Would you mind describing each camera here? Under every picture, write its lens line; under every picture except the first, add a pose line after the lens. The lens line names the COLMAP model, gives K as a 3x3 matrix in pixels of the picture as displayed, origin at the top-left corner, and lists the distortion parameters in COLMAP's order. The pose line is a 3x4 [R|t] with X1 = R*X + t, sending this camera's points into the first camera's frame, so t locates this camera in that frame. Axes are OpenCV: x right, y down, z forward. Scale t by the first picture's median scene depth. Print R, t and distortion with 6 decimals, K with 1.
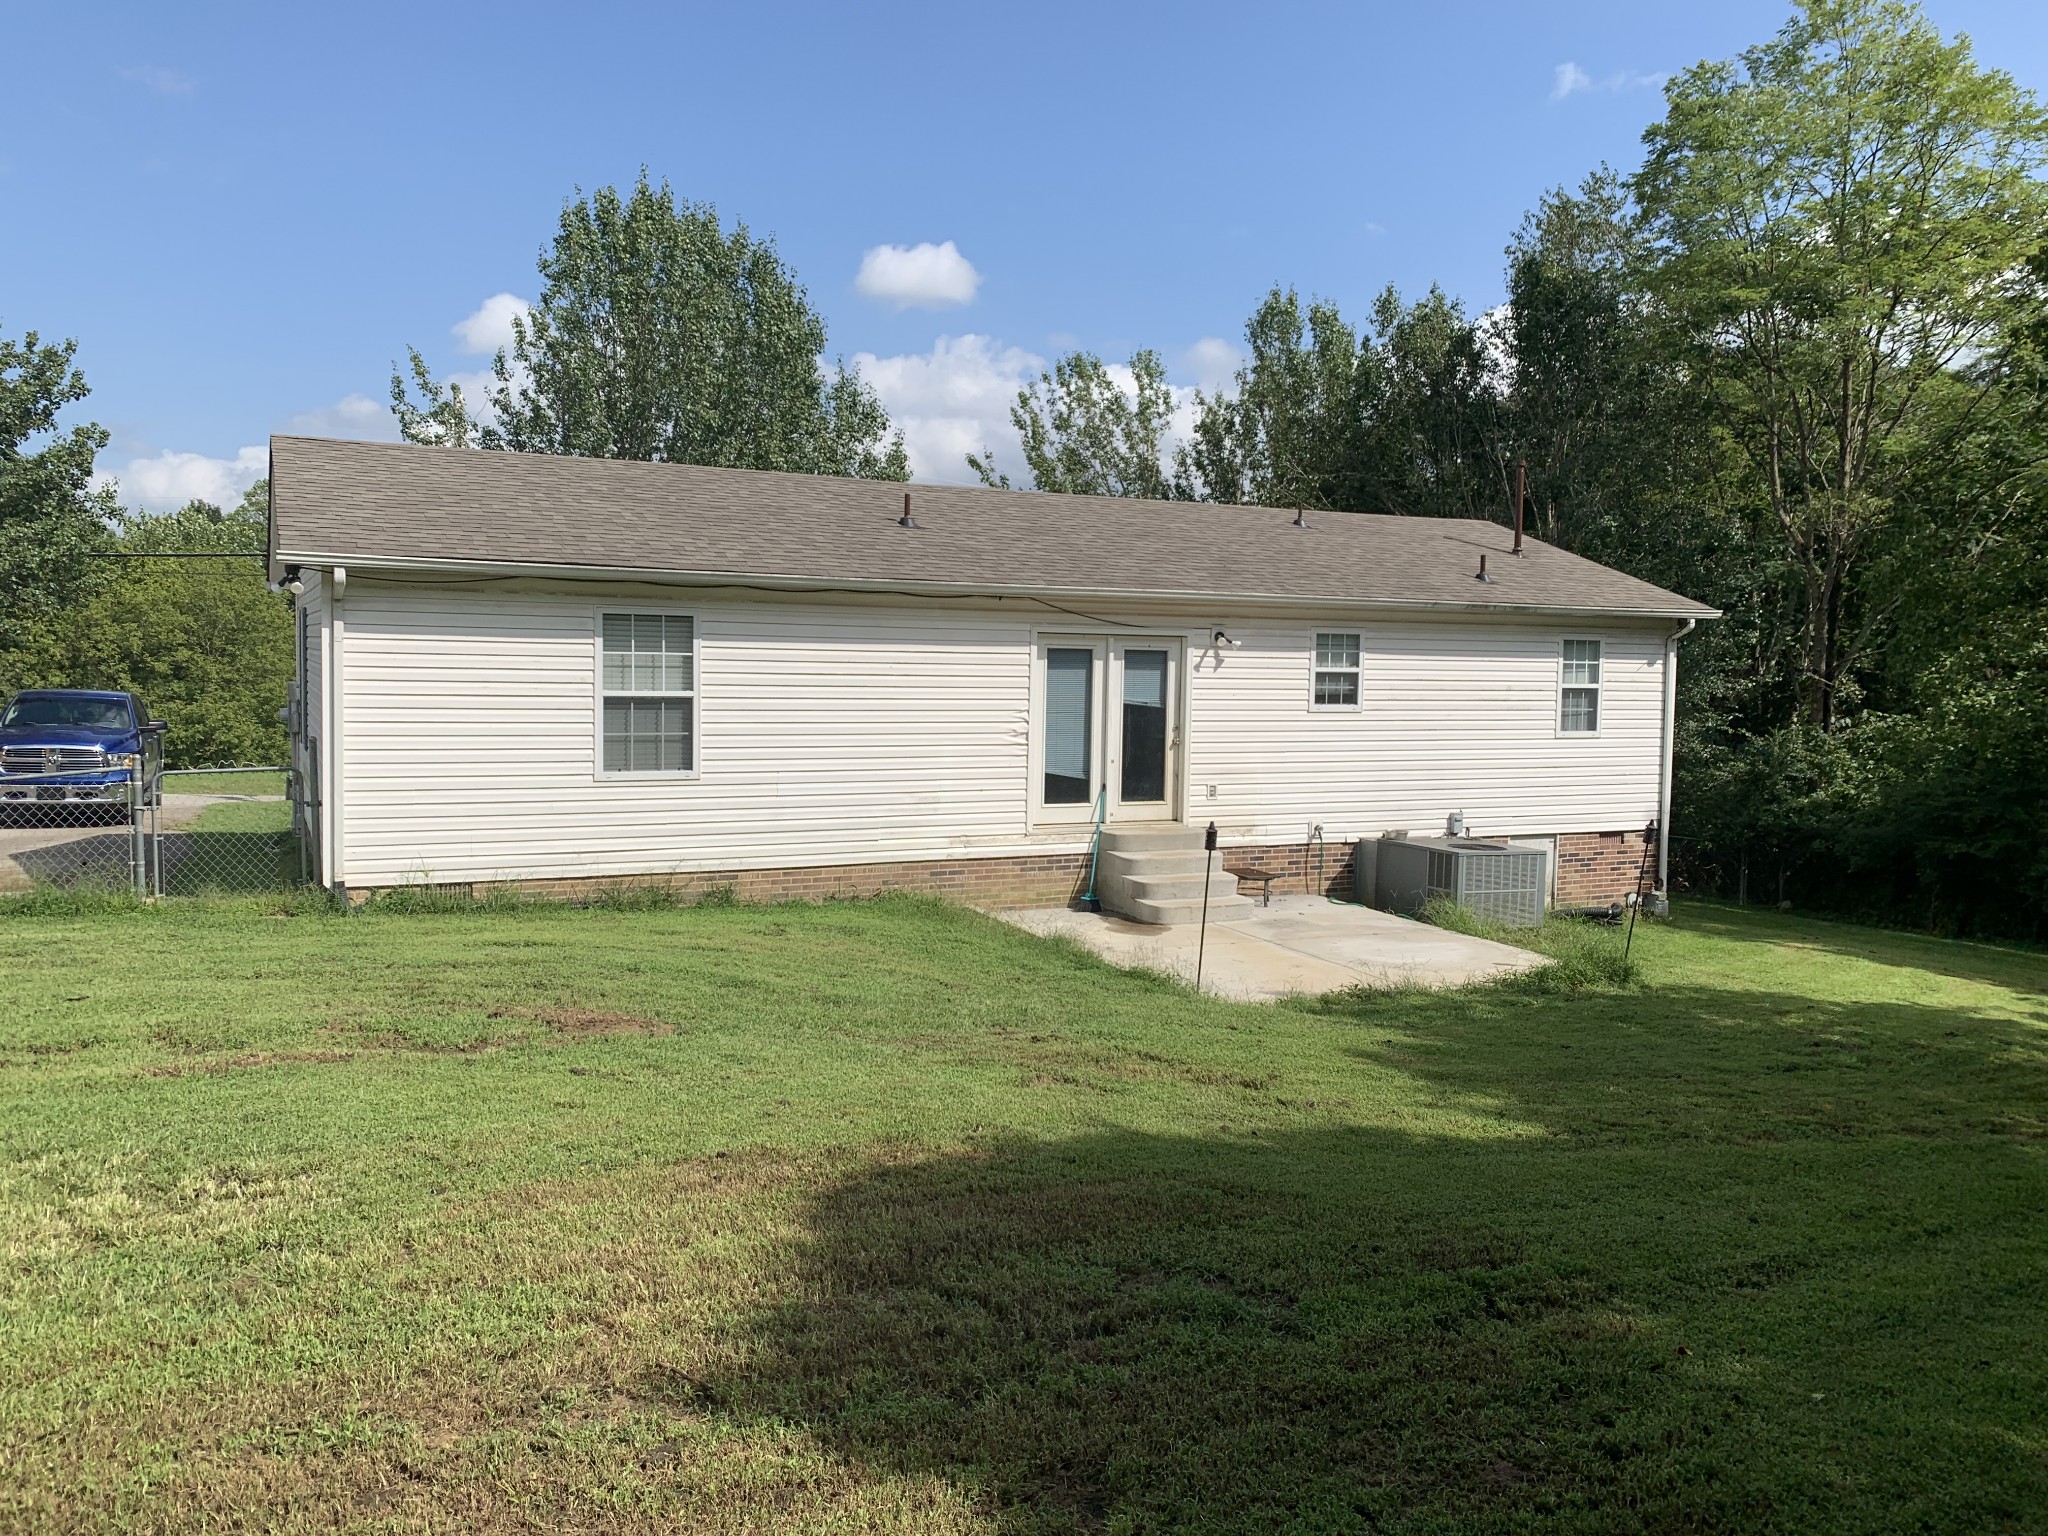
lens RADIAL K [[1576.2, 0, 1029.7], [0, 1576.2, 758.9], [0, 0, 1]] dist [0.031168, -0.033105]
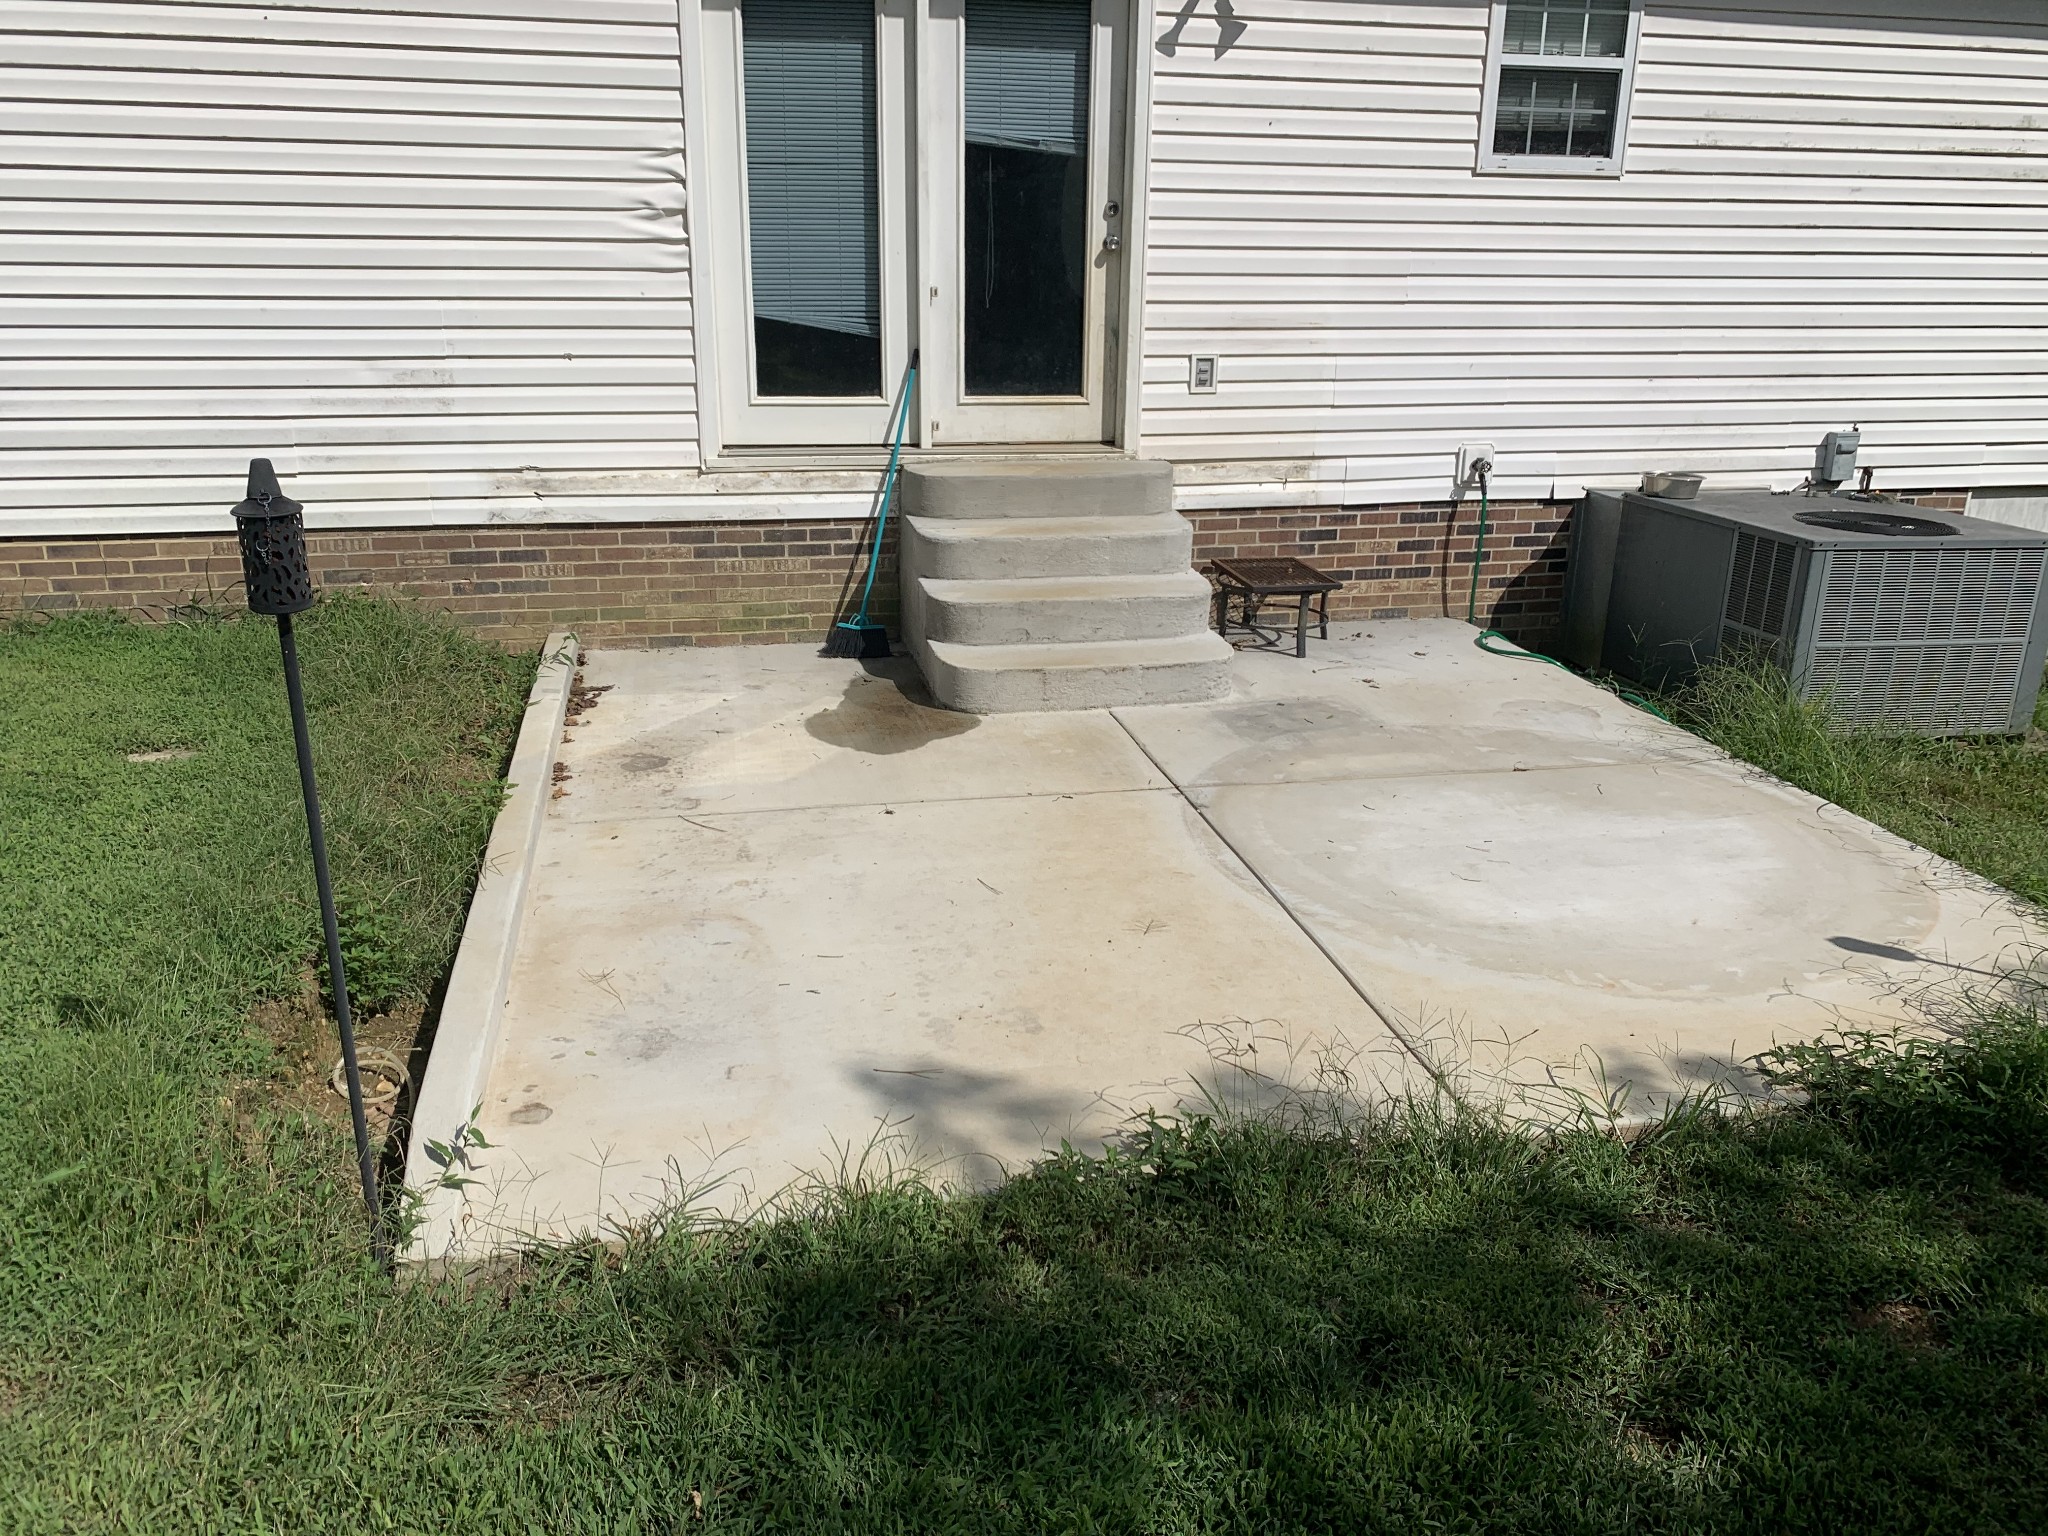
lens RADIAL K [[1576.2, 0, 1076.6], [0, 1576.2, 772.3], [0, 0, 1]] dist [0.031168, -0.033105]
pose [[0.975692, 0.069276, -0.207908, 0.179601], [-0.012015, 0.964203, 0.264891, 0.012462], [0.218816, -0.255954, 0.941598, 0.578982]]
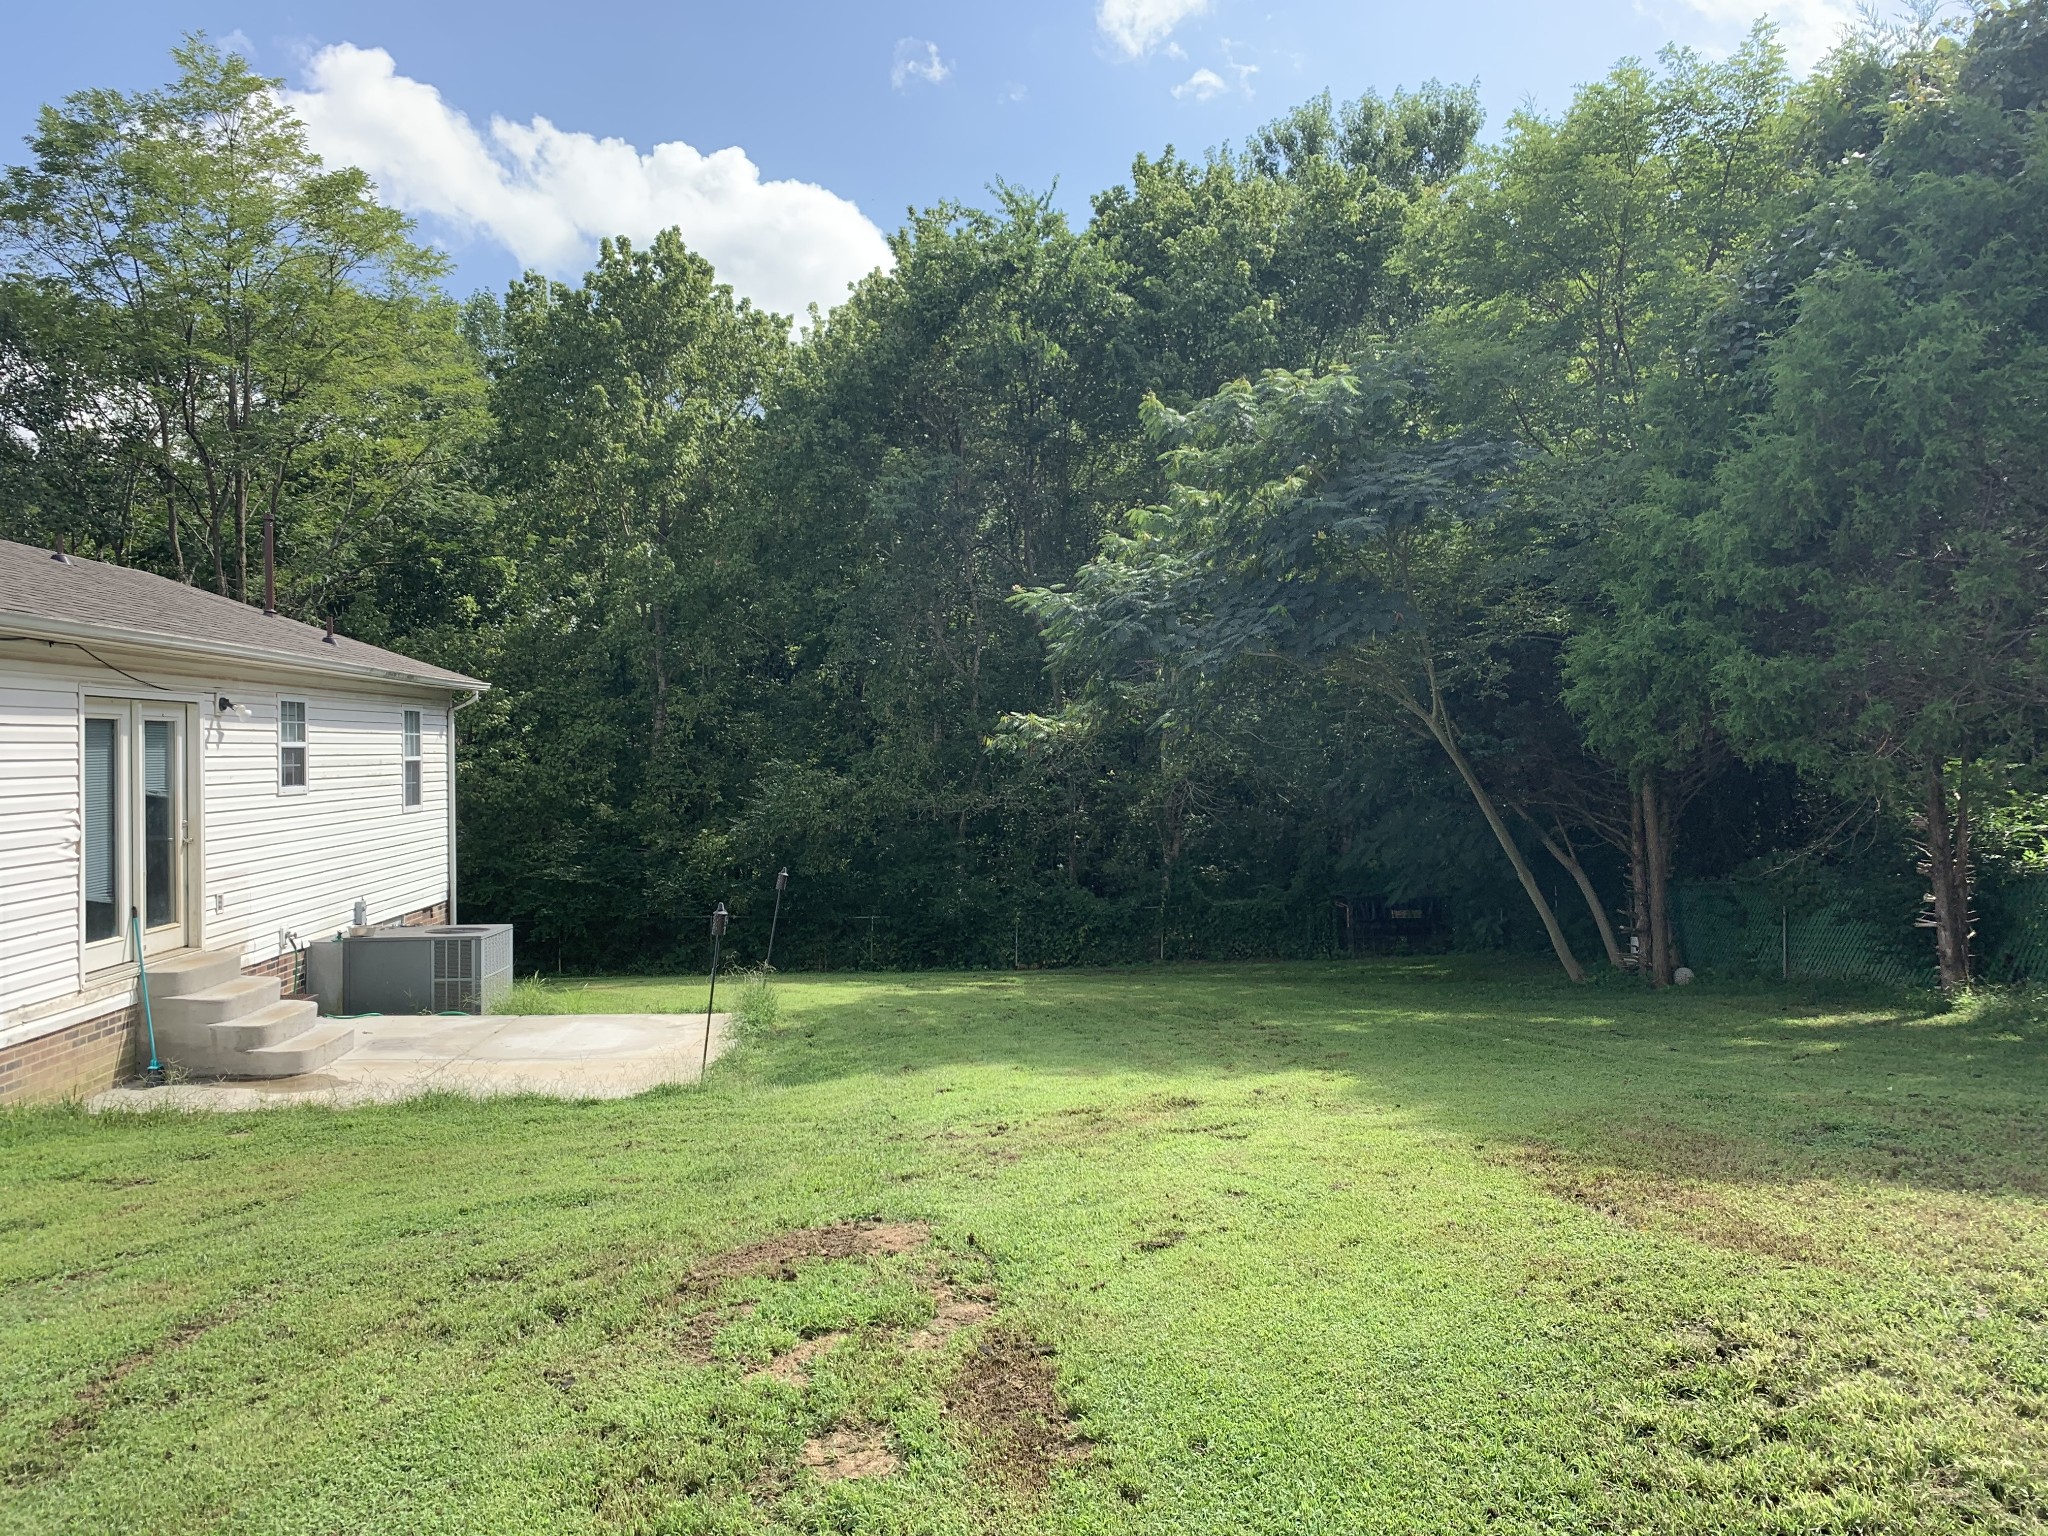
lens RADIAL K [[1576.2, 0, 1014.7], [0, 1576.2, 768.1], [0, 0, 1]] dist [0.031168, -0.033105]
pose [[0.381434, -0.031089, 0.923873, -0.459734], [0.066857, 0.997745, 0.005972, -0.024379], [-0.921975, 0.059490, 0.382652, 0.340910]]
